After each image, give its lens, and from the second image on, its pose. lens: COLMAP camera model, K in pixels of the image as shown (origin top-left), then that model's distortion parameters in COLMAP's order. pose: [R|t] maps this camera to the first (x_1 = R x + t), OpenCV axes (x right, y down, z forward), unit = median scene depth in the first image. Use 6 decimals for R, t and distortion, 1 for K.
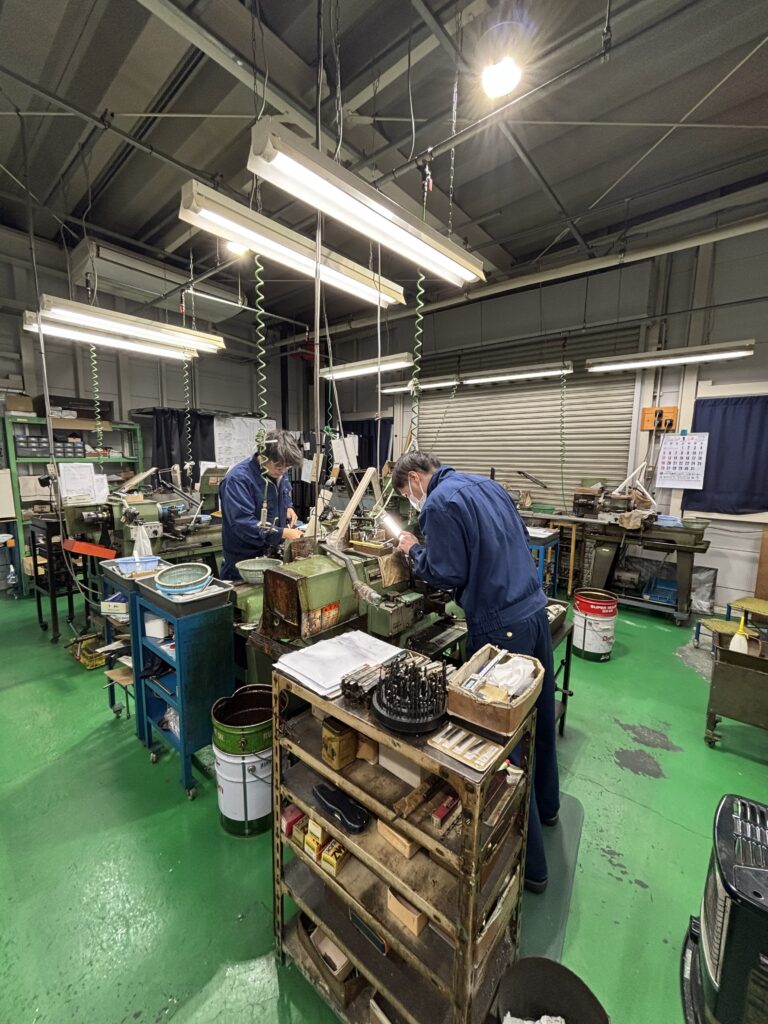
lens RADIAL K [[413.0, 0, 381.6], [0, 413.0, 511.7], [0, 0, 1]] dist [-0.000016, -0.000299]
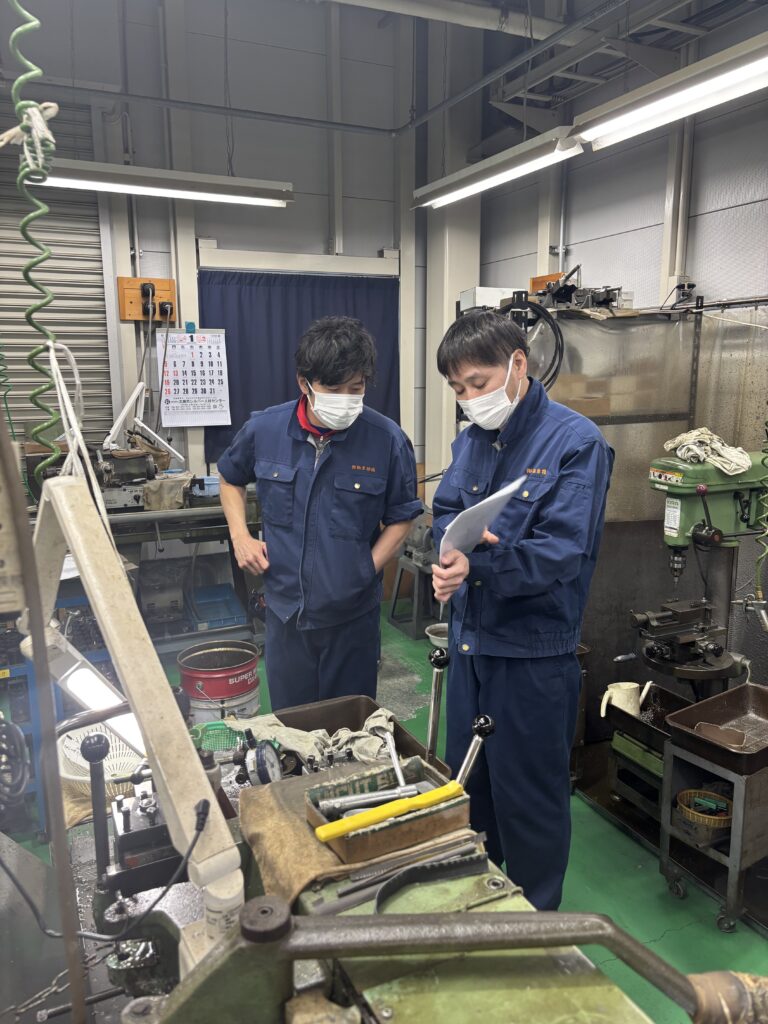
lens RADIAL K [[769.7, 0, 382.7], [0, 769.7, 512.8], [0, 0, 1]] dist [0.002676, 0.002176]
pose [[0.404762, -0.185906, 0.895325, -0.155365], [0.137002, 0.980393, 0.141633, -0.055865], [-0.904101, 0.065334, 0.422295, 0.331086]]
